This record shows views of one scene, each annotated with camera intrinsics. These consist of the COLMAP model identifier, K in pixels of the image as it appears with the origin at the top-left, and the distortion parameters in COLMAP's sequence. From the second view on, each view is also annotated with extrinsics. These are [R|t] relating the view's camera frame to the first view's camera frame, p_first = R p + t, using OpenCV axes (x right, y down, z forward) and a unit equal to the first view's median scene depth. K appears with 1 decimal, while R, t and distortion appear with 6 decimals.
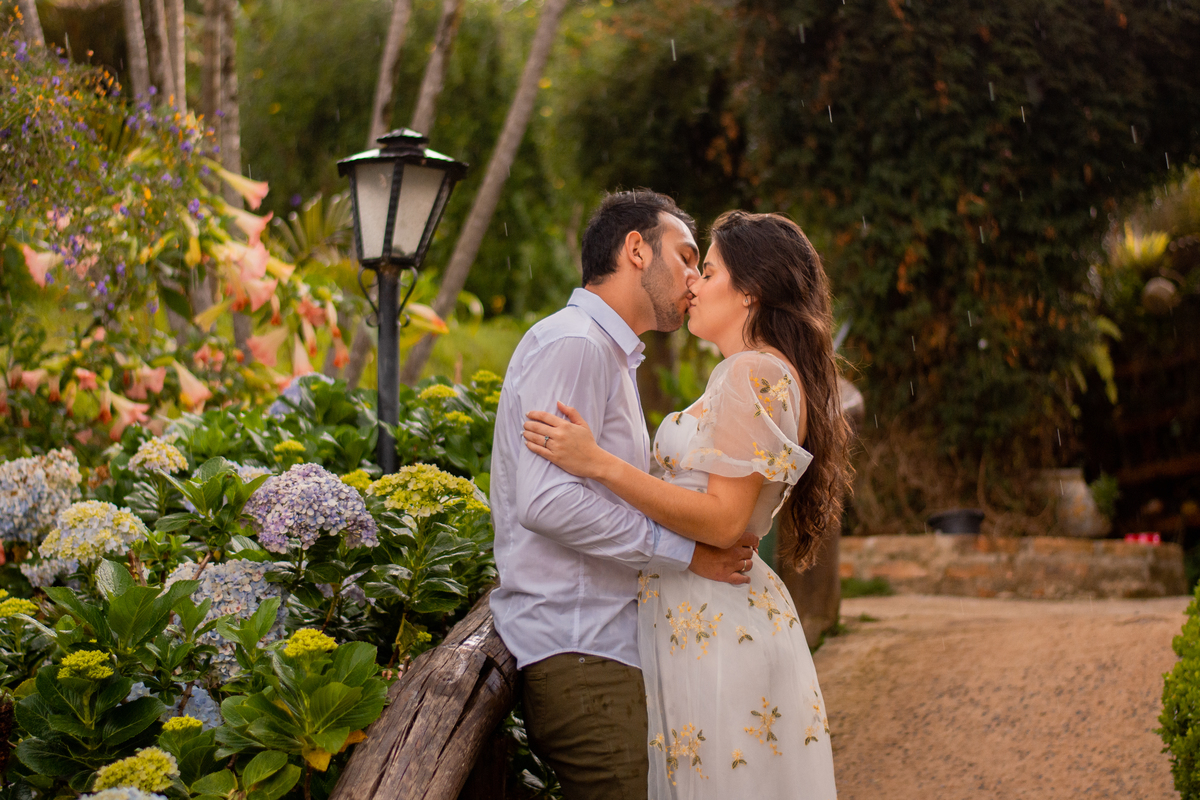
lens RADIAL K [[2636.6, 0, 600.2], [0, 2636.6, 402.1], [0, 0, 1]] dist [0.046239, 0.000000]
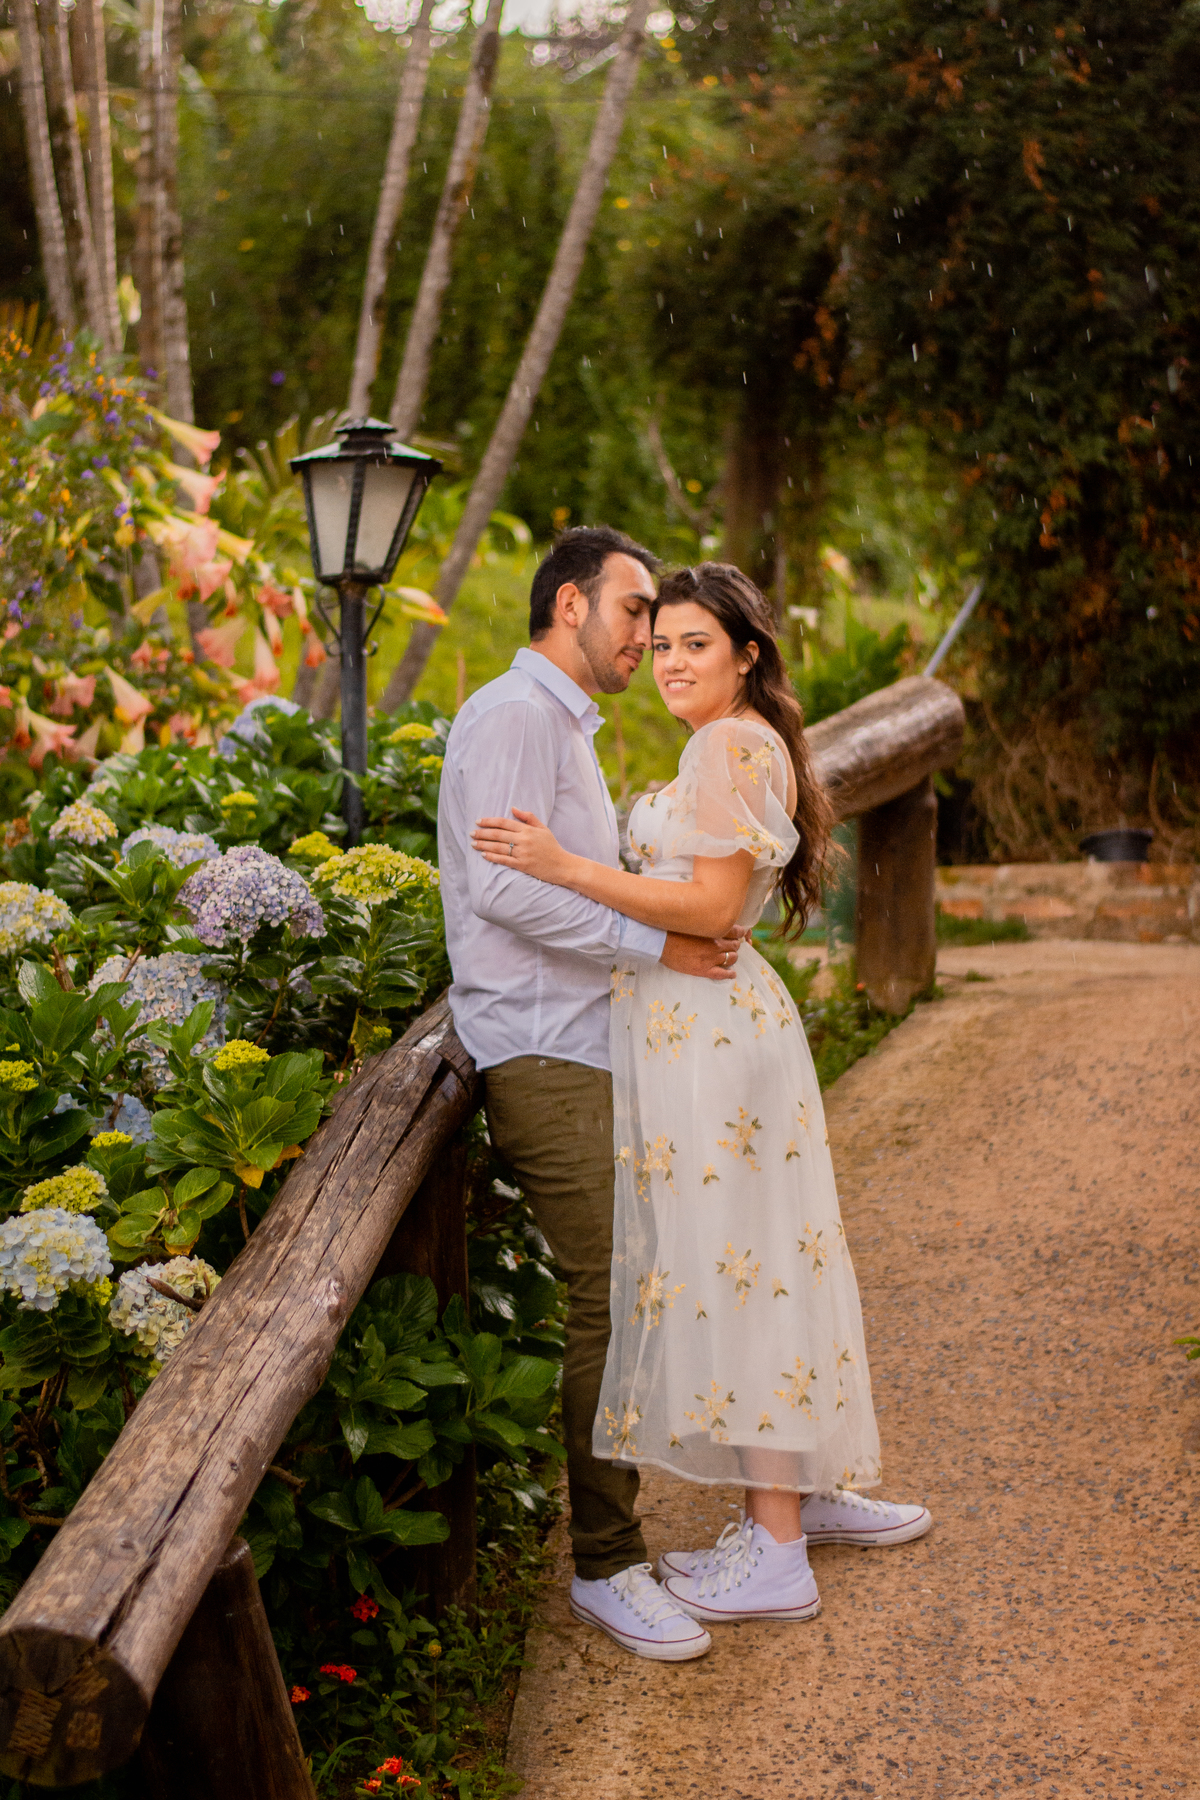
lens RADIAL K [[3954.9, 0, 599.7], [0, 3954.9, 898.1], [0, 0, 1]] dist [0.046239, 0.000000]
pose [[0.999061, -0.011700, -0.041726, 0.043828], [0.014801, 0.997089, 0.074802, -0.038653], [0.040729, -0.075349, 0.996325, -0.228635]]
